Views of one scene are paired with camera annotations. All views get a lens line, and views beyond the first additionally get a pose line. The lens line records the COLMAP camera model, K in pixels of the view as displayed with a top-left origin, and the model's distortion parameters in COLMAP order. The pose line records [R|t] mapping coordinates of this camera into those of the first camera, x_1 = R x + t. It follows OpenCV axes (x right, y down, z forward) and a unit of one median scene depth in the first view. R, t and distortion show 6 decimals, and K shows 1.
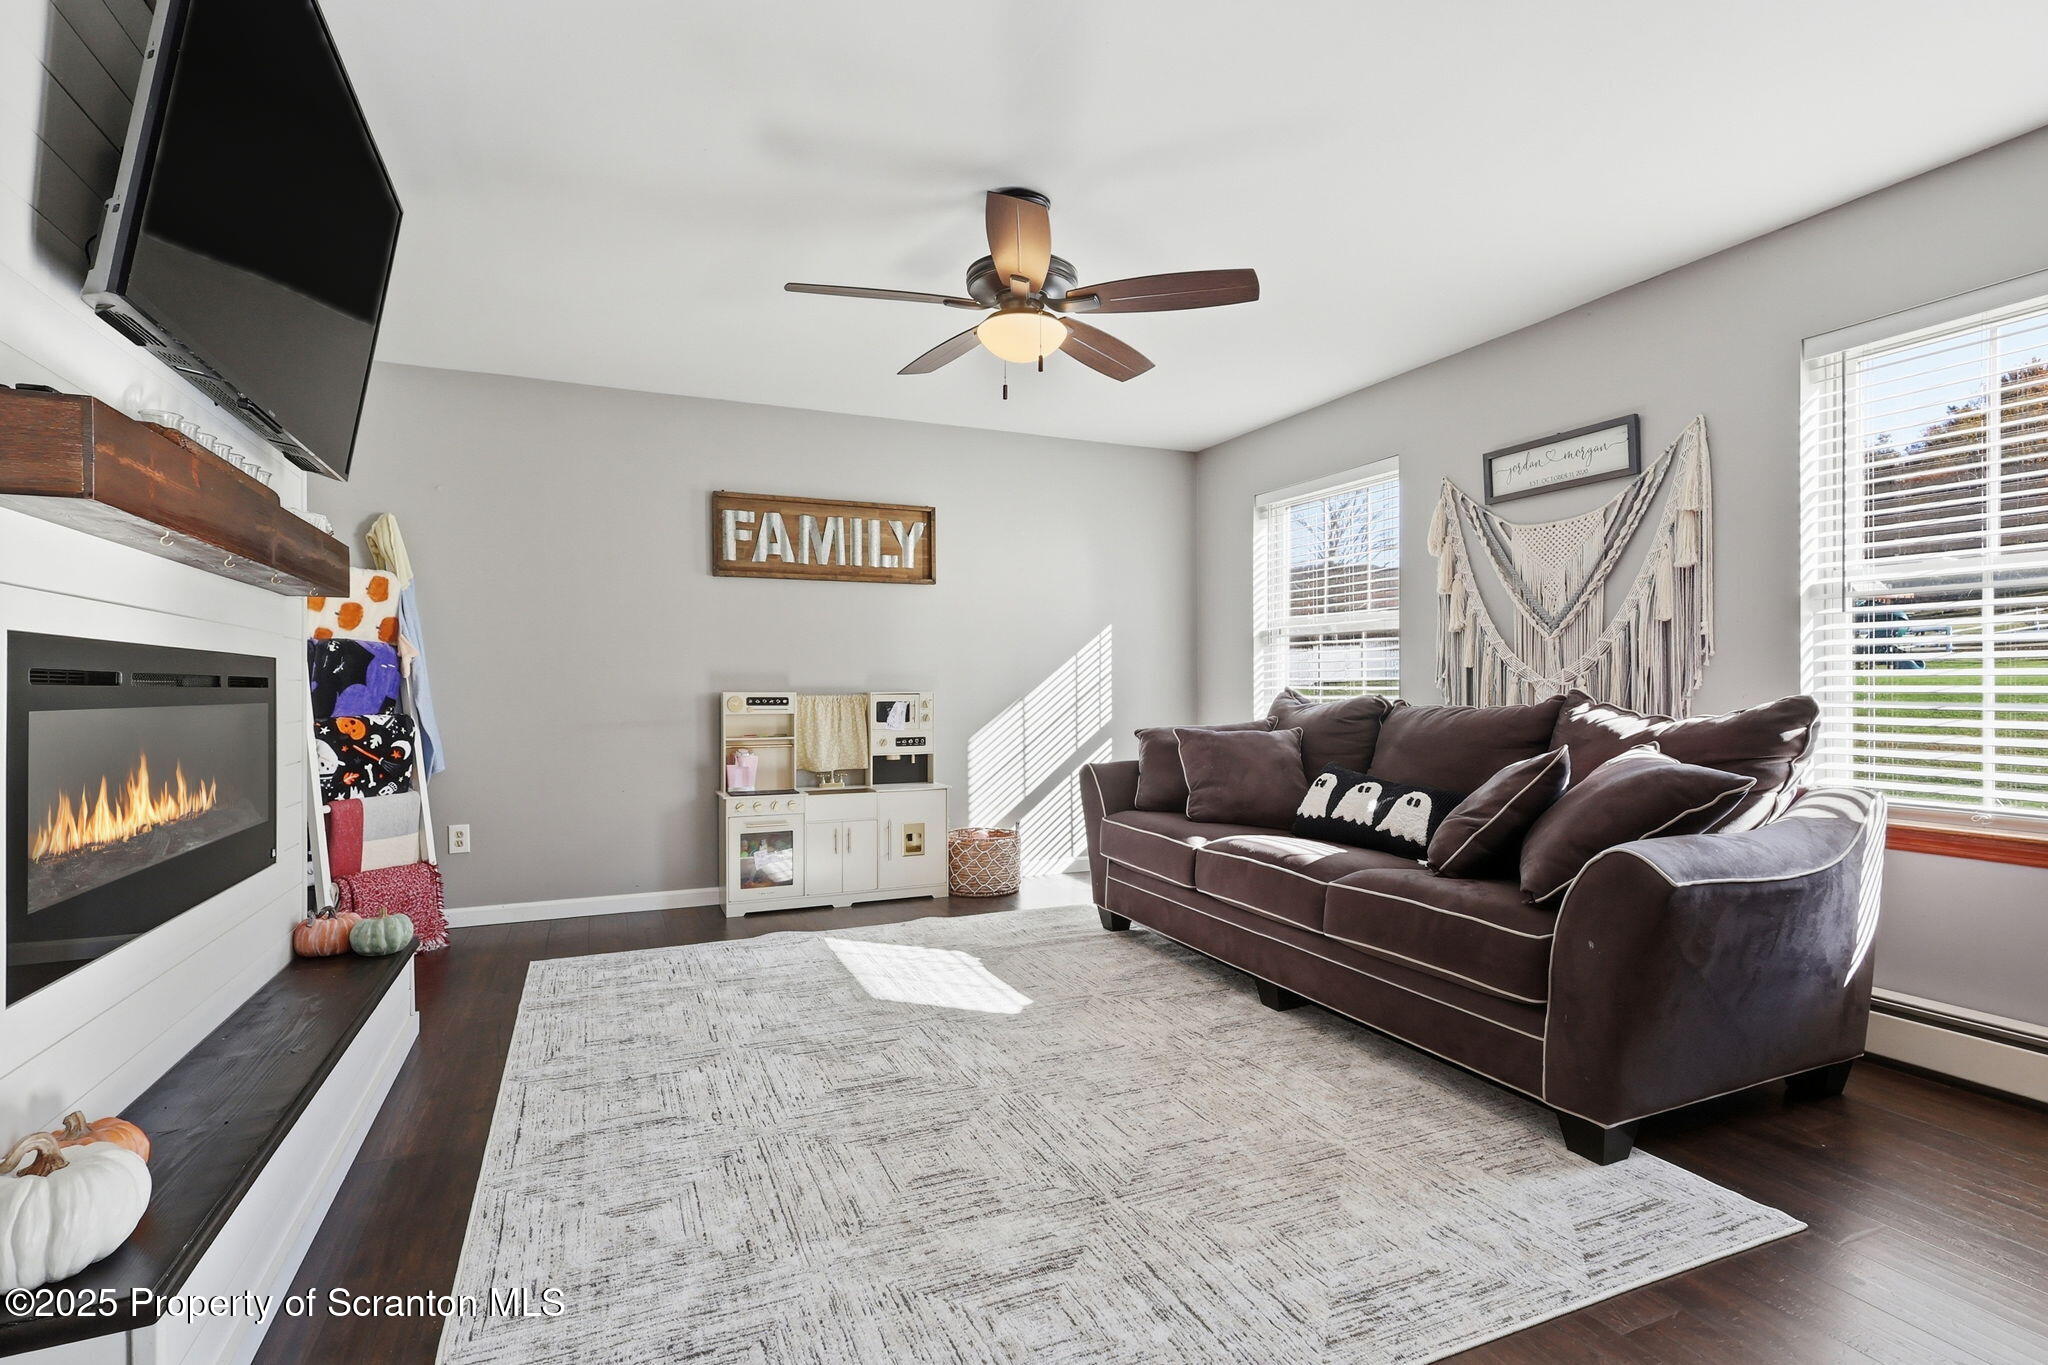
lens RADIAL K [[961.1, 0, 1017.9], [0, 961.1, 681.4], [0, 0, 1]] dist [0.005833, 0.001381]
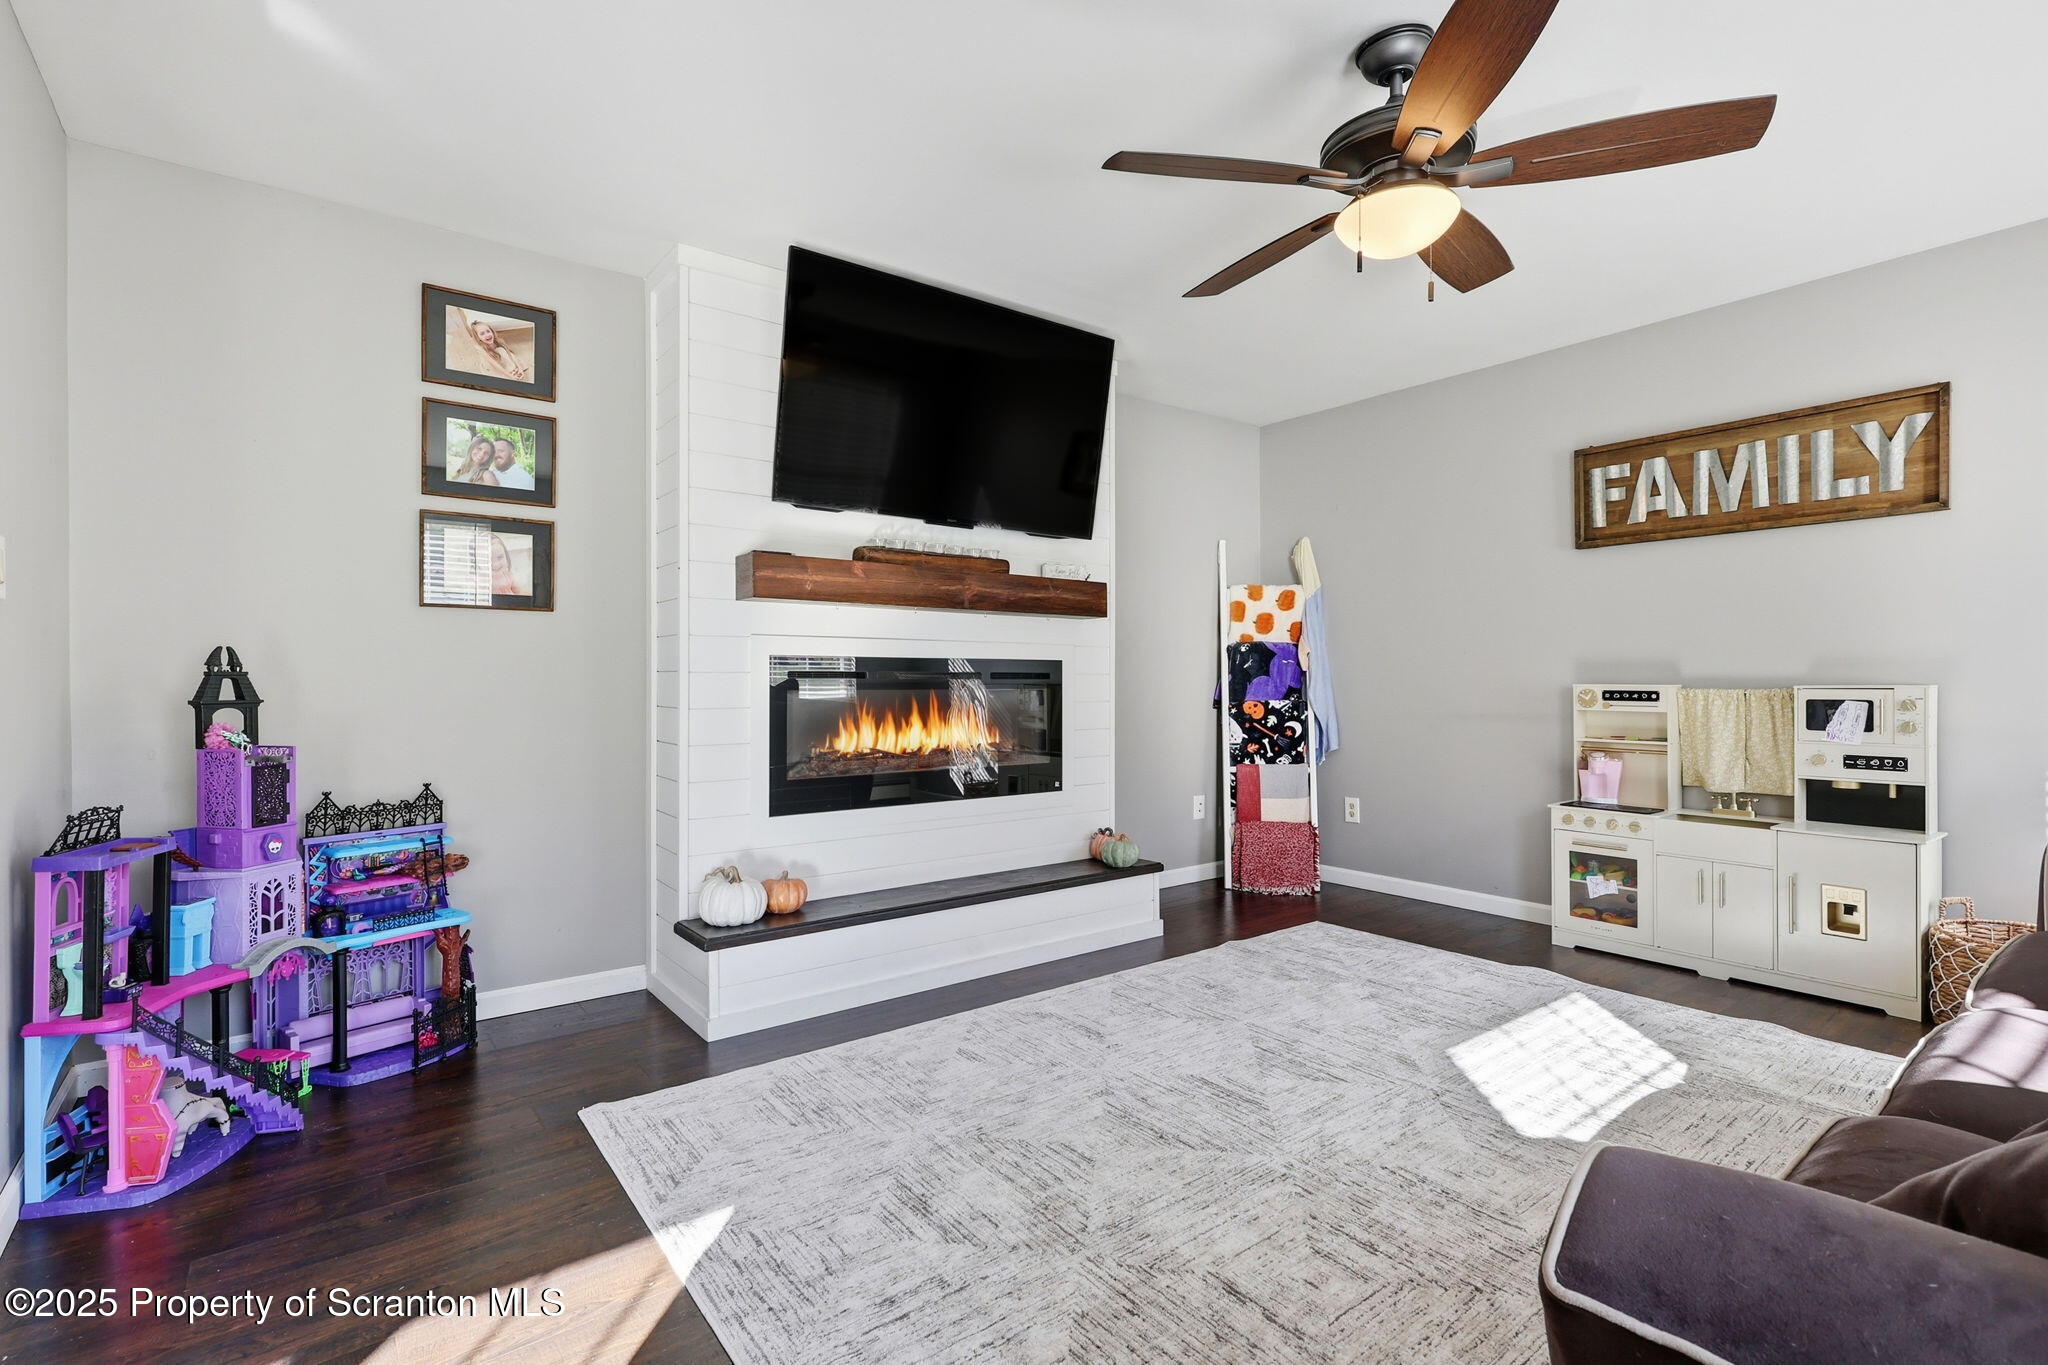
lens RADIAL K [[961.1, 0, 1020.3], [0, 961.1, 675.7], [0, 0, 1]] dist [0.005833, 0.001381]
pose [[0.237321, -0.002670, -0.971428, 0.464098], [0.007528, 0.999971, -0.000910, 0.001010], [0.971402, -0.007097, 0.237334, 0.358521]]
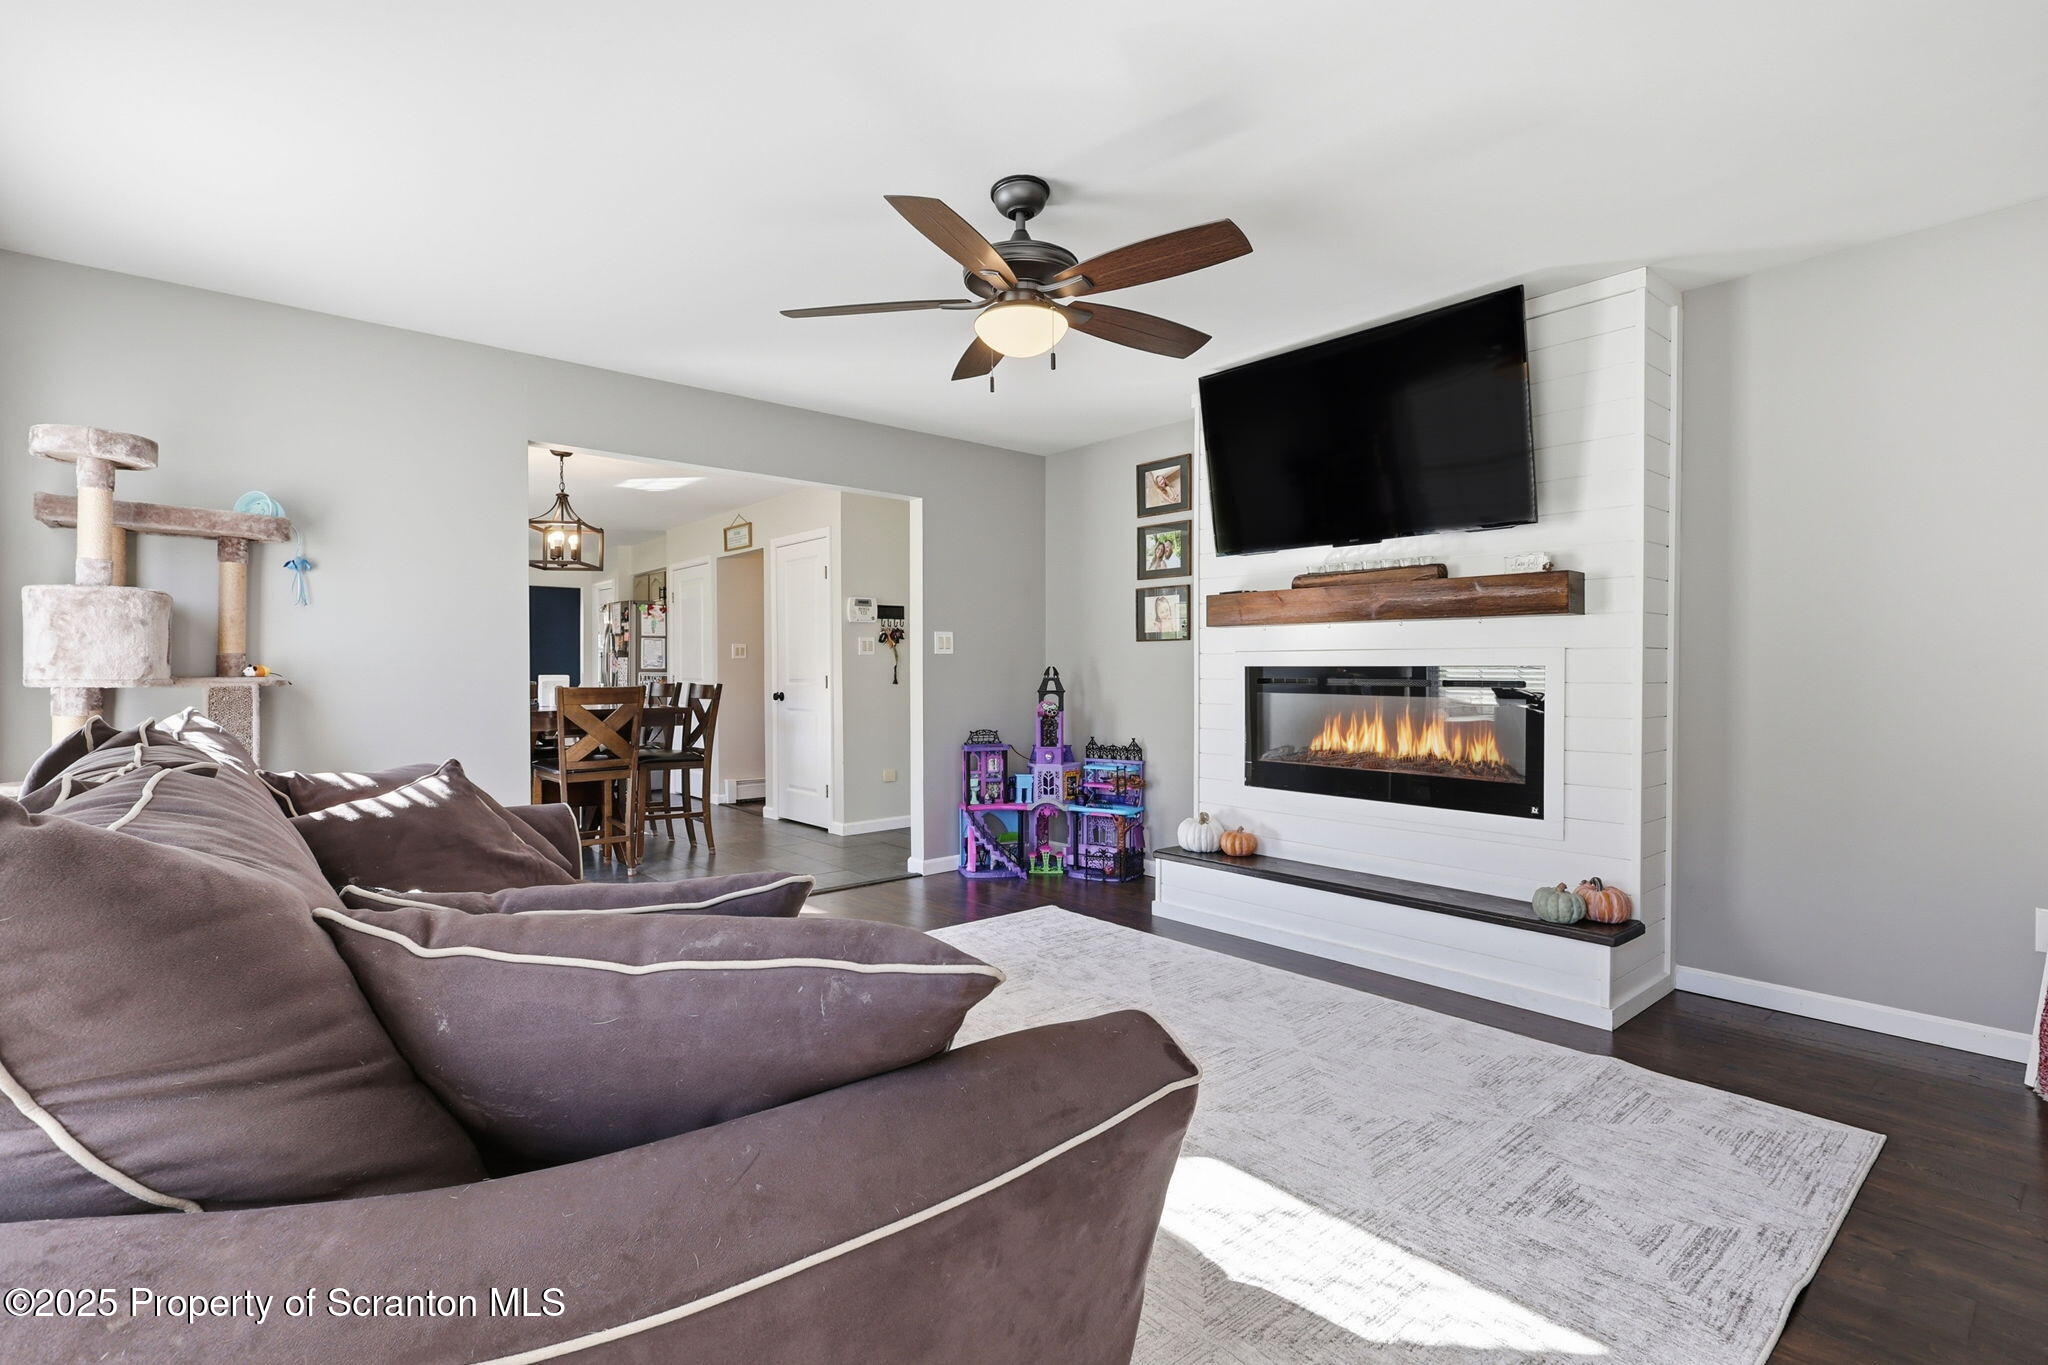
lens RADIAL K [[961.1, 0, 1034.0], [0, 961.1, 681.0], [0, 0, 1]] dist [0.005833, 0.001381]
pose [[-0.954194, 0.003109, -0.299171, 0.189303], [0.001941, 0.999989, 0.004201, -0.007086], [0.299181, 0.003428, -0.954190, 1.304410]]
